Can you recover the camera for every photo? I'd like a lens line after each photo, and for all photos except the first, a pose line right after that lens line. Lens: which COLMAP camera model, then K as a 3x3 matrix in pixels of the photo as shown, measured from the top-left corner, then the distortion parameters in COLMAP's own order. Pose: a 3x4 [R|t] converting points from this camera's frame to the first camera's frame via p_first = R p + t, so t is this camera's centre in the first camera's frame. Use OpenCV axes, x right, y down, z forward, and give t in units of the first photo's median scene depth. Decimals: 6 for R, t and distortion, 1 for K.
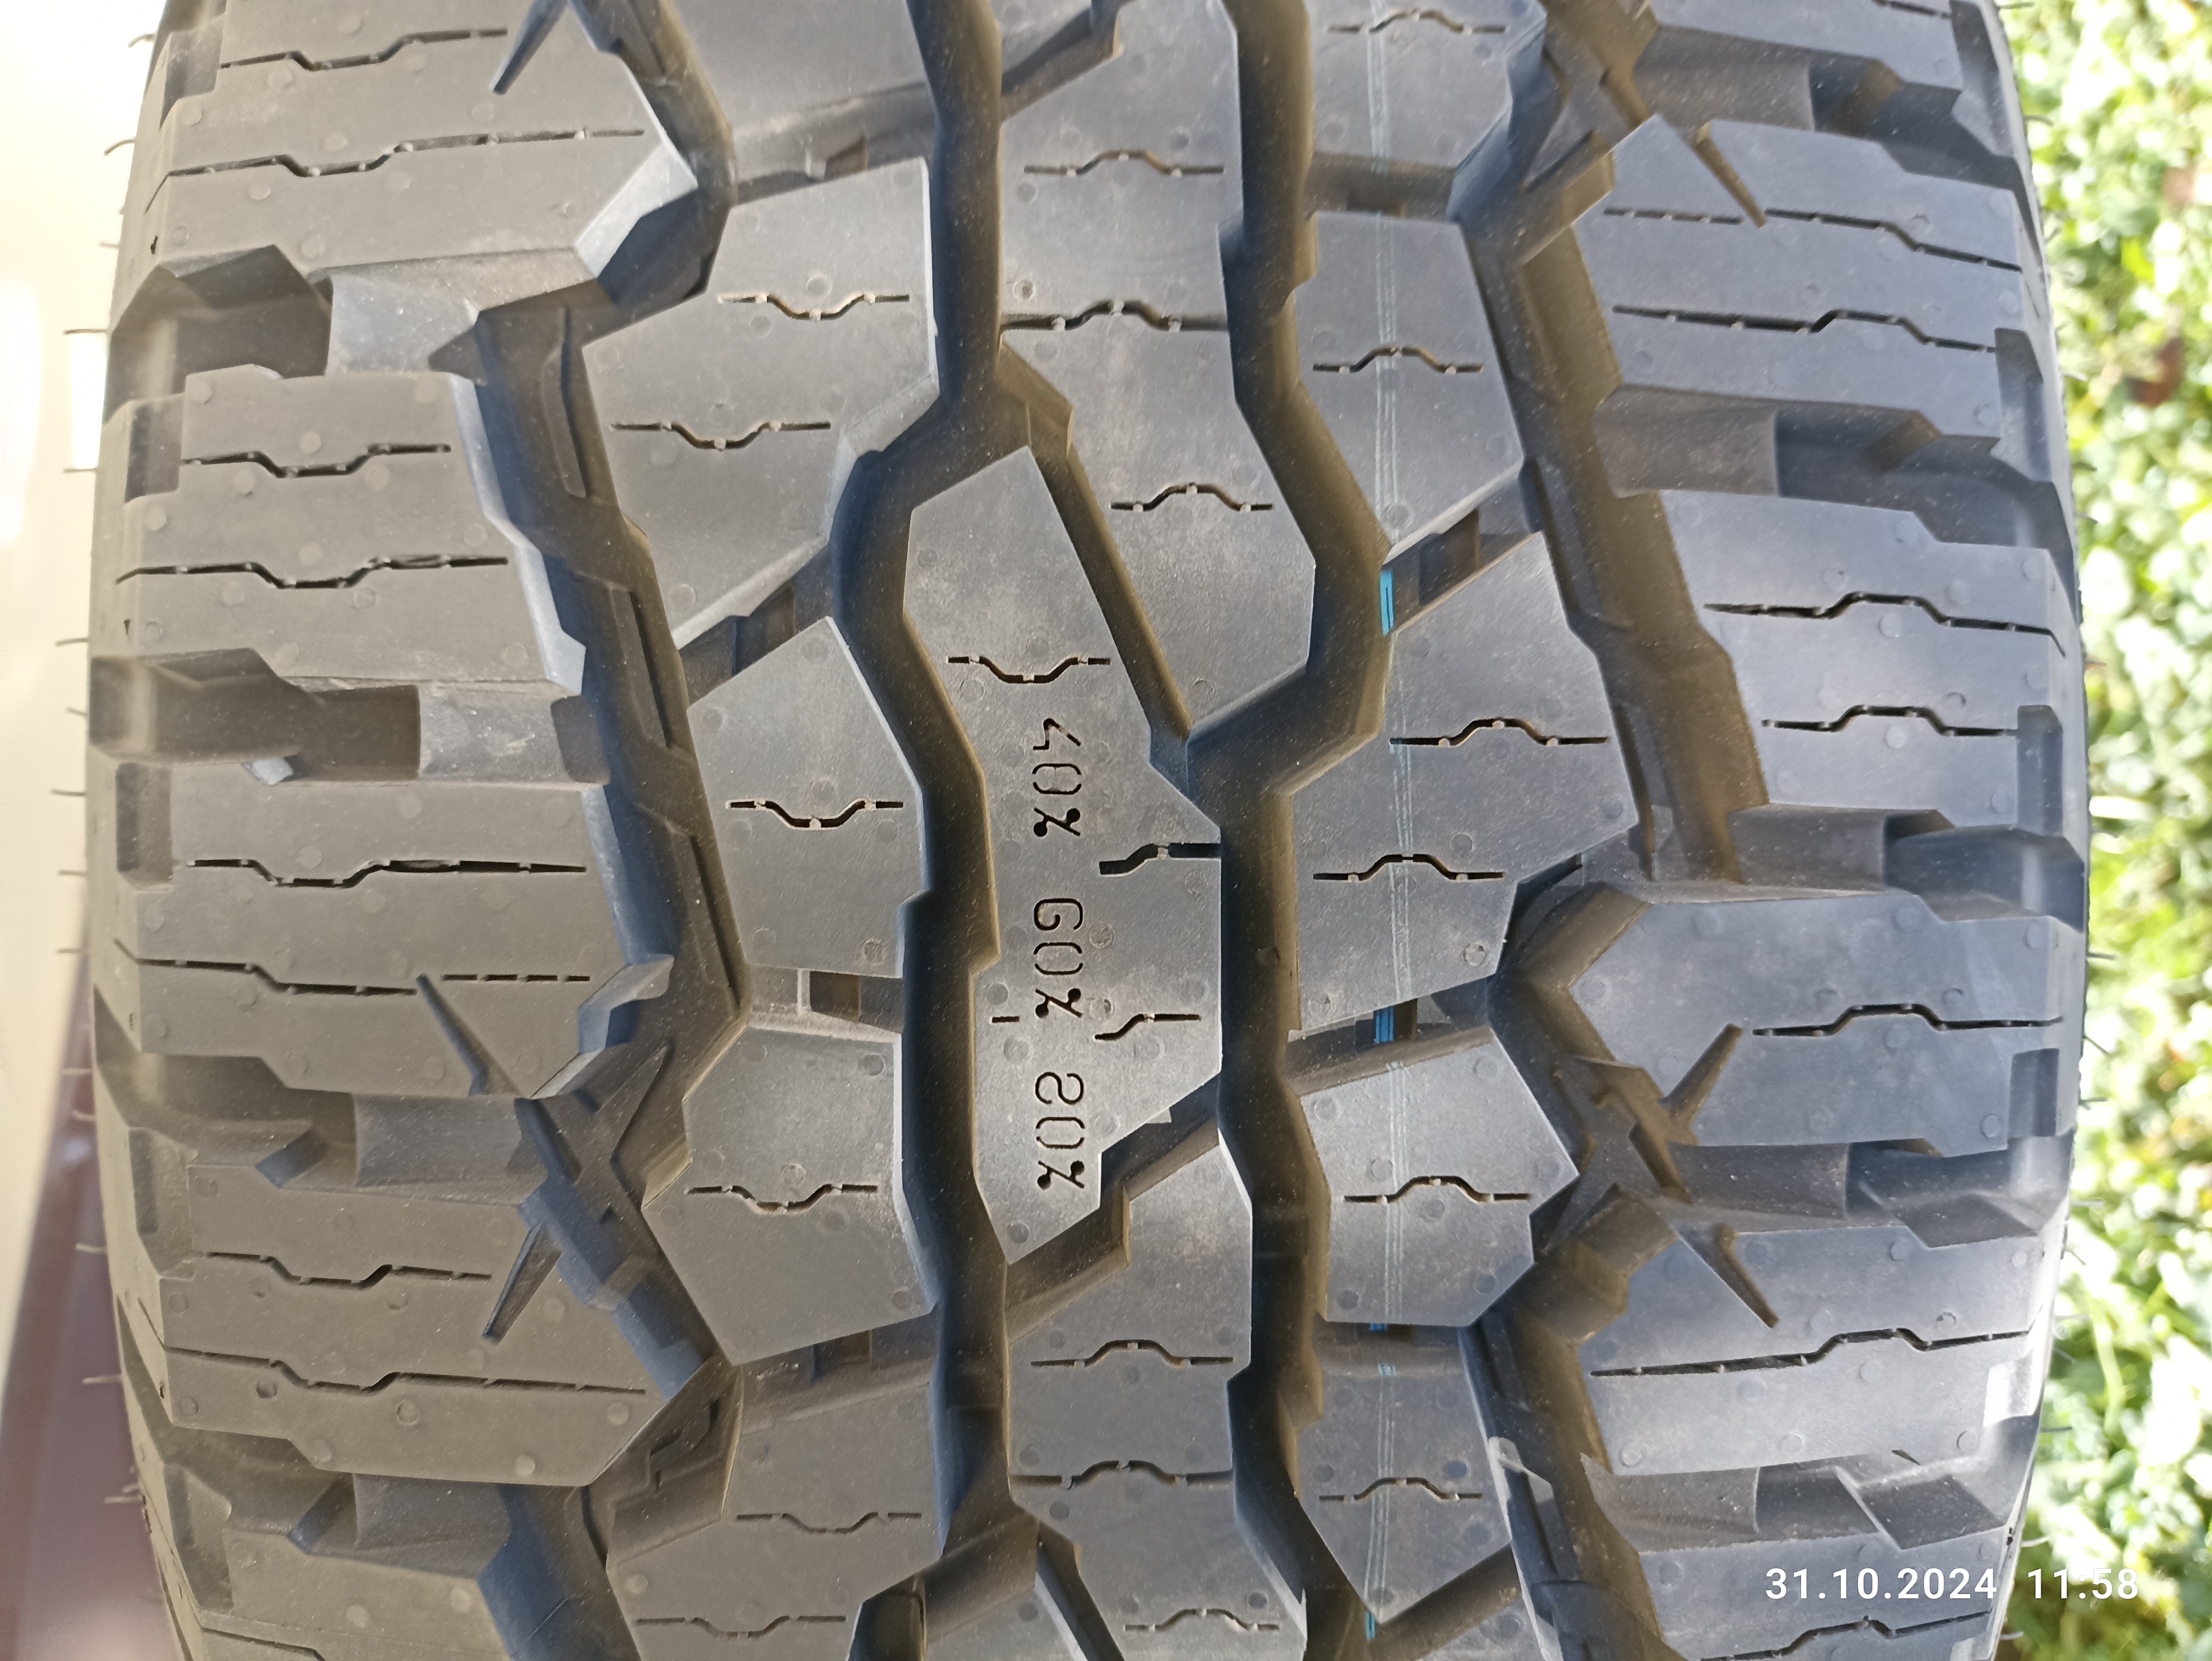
lens RADIAL K [[1553.9, 0, 1106.0], [0, 1553.9, 830.5], [0, 0, 1]] dist [-0.033553, 0.000544]
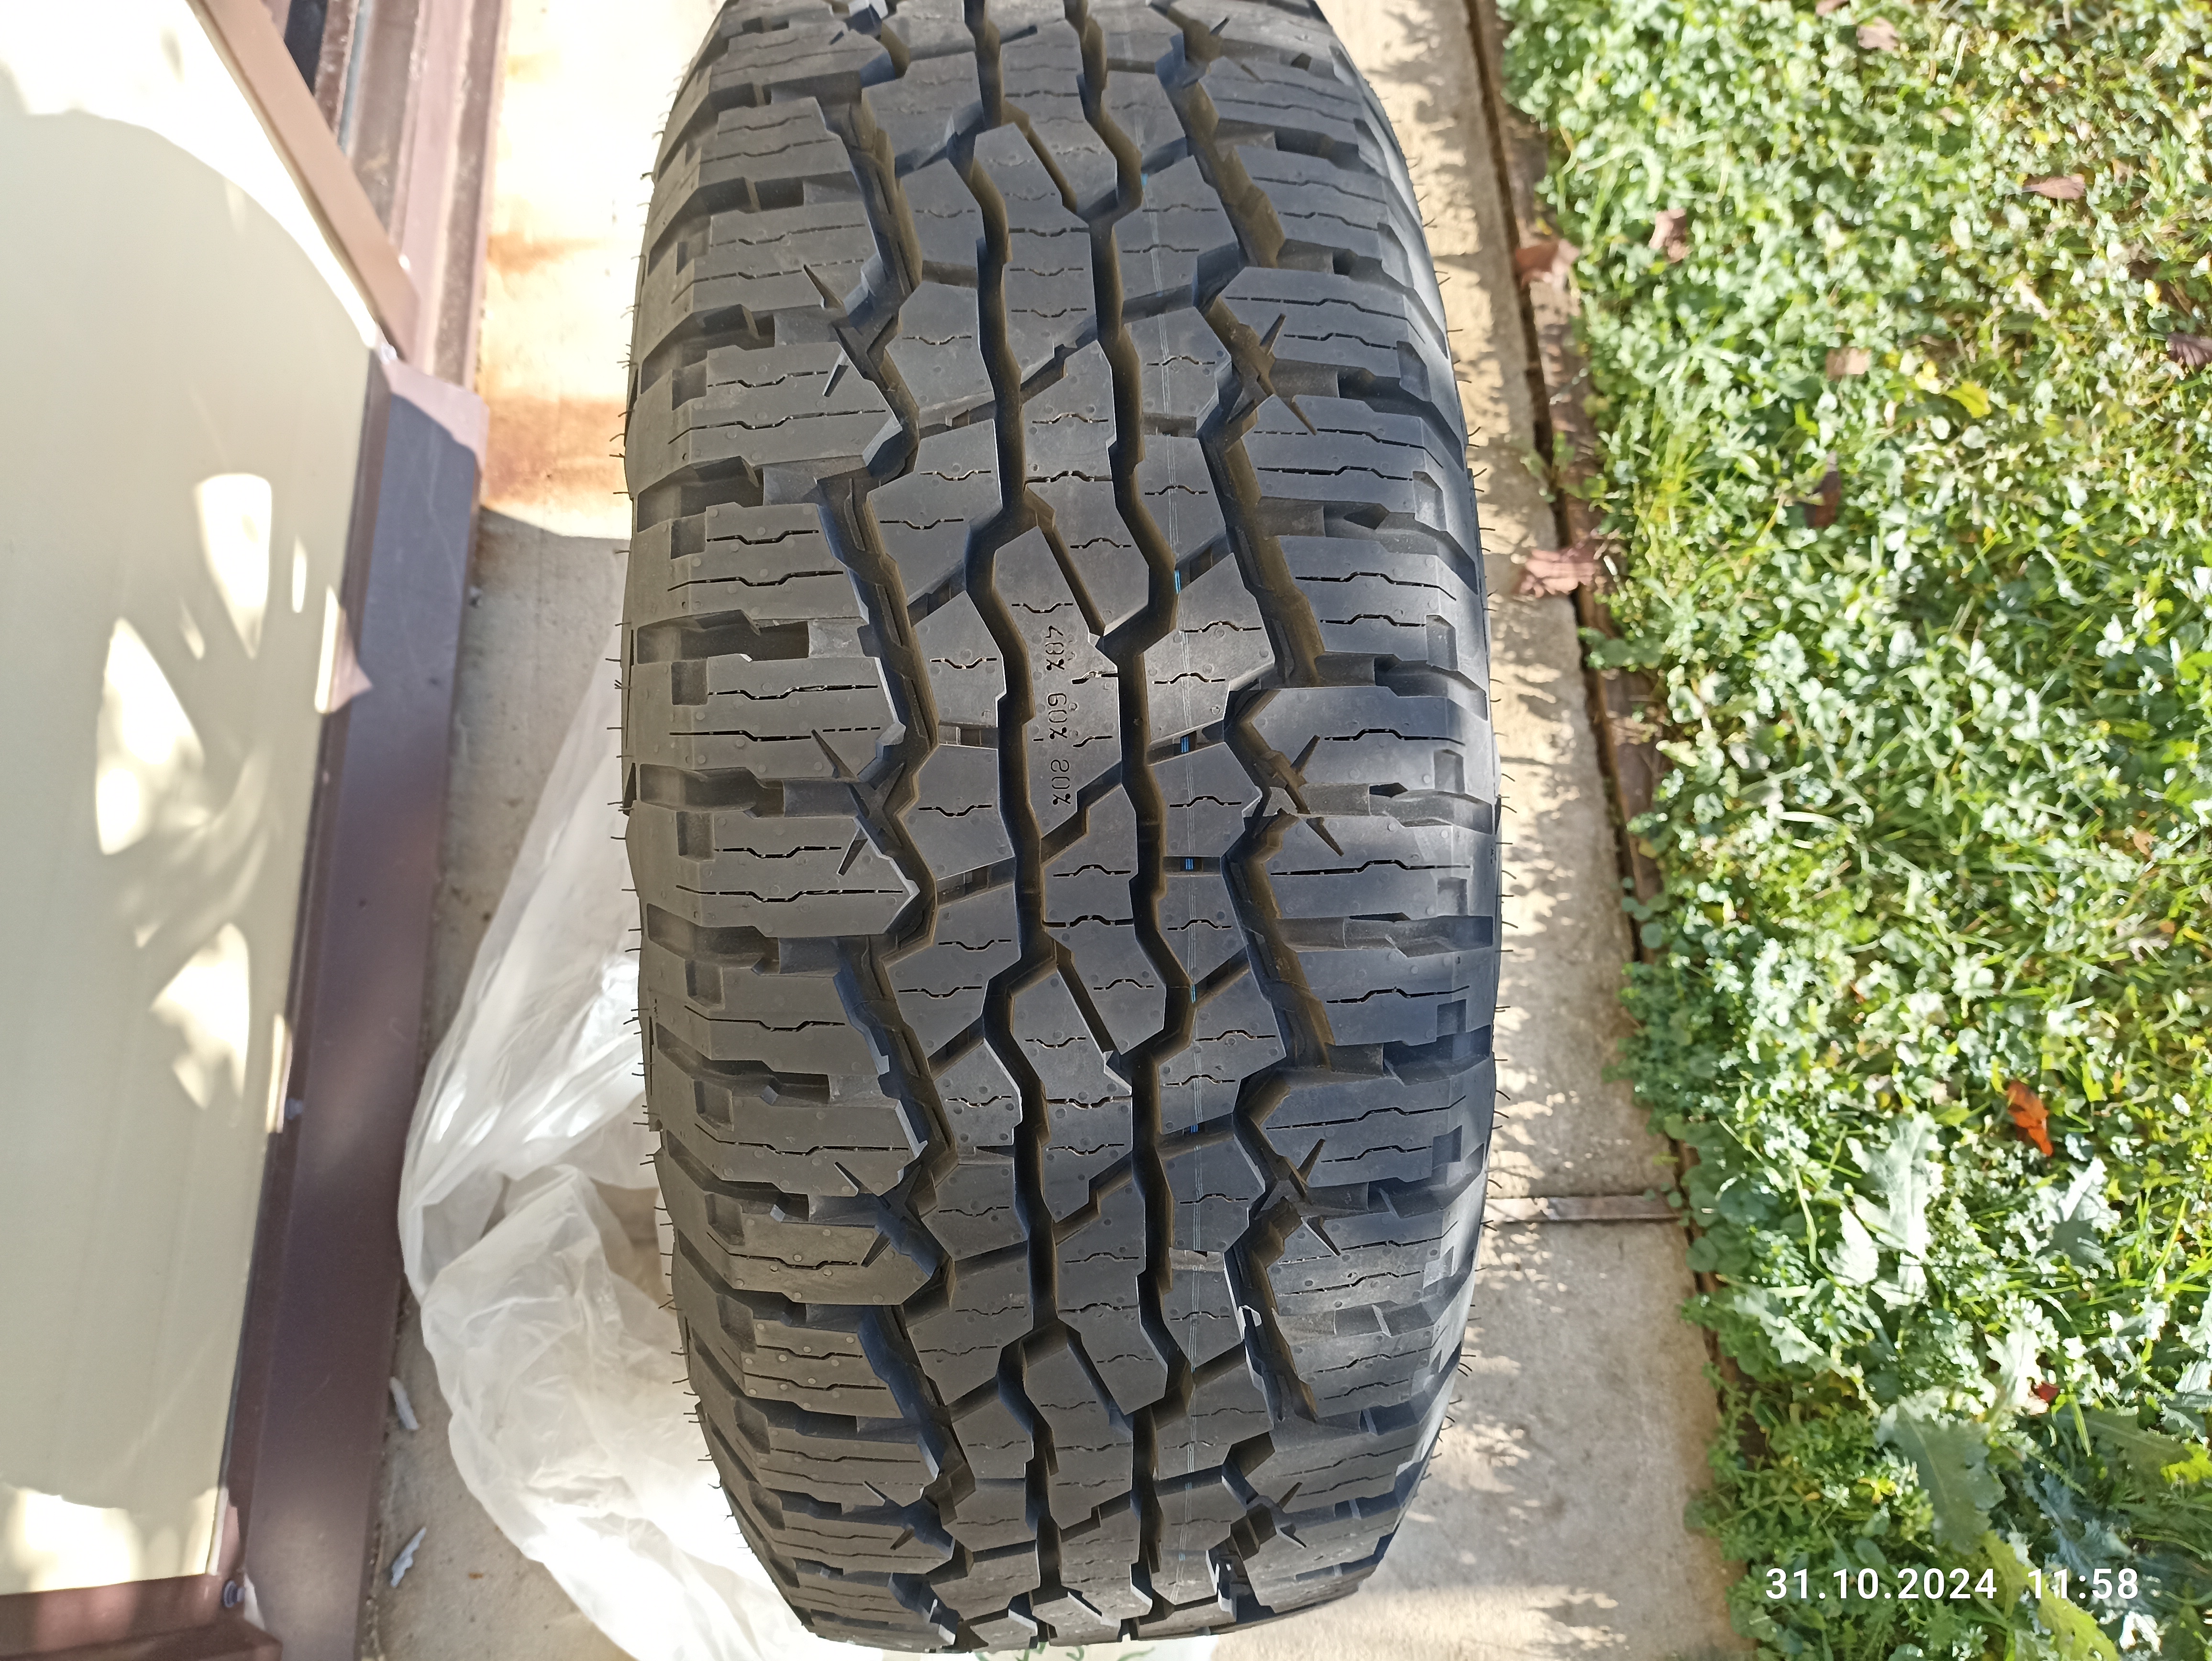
lens RADIAL K [[1318.4, 0, 1106.0], [0, 1318.4, 830.5], [0, 0, 1]] dist [0.001126, 0.000029]
pose [[0.998317, -0.037871, 0.043909, -0.051702], [0.040680, 0.997058, -0.064959, 0.406622], [-0.041320, 0.066636, 0.996921, -1.171665]]
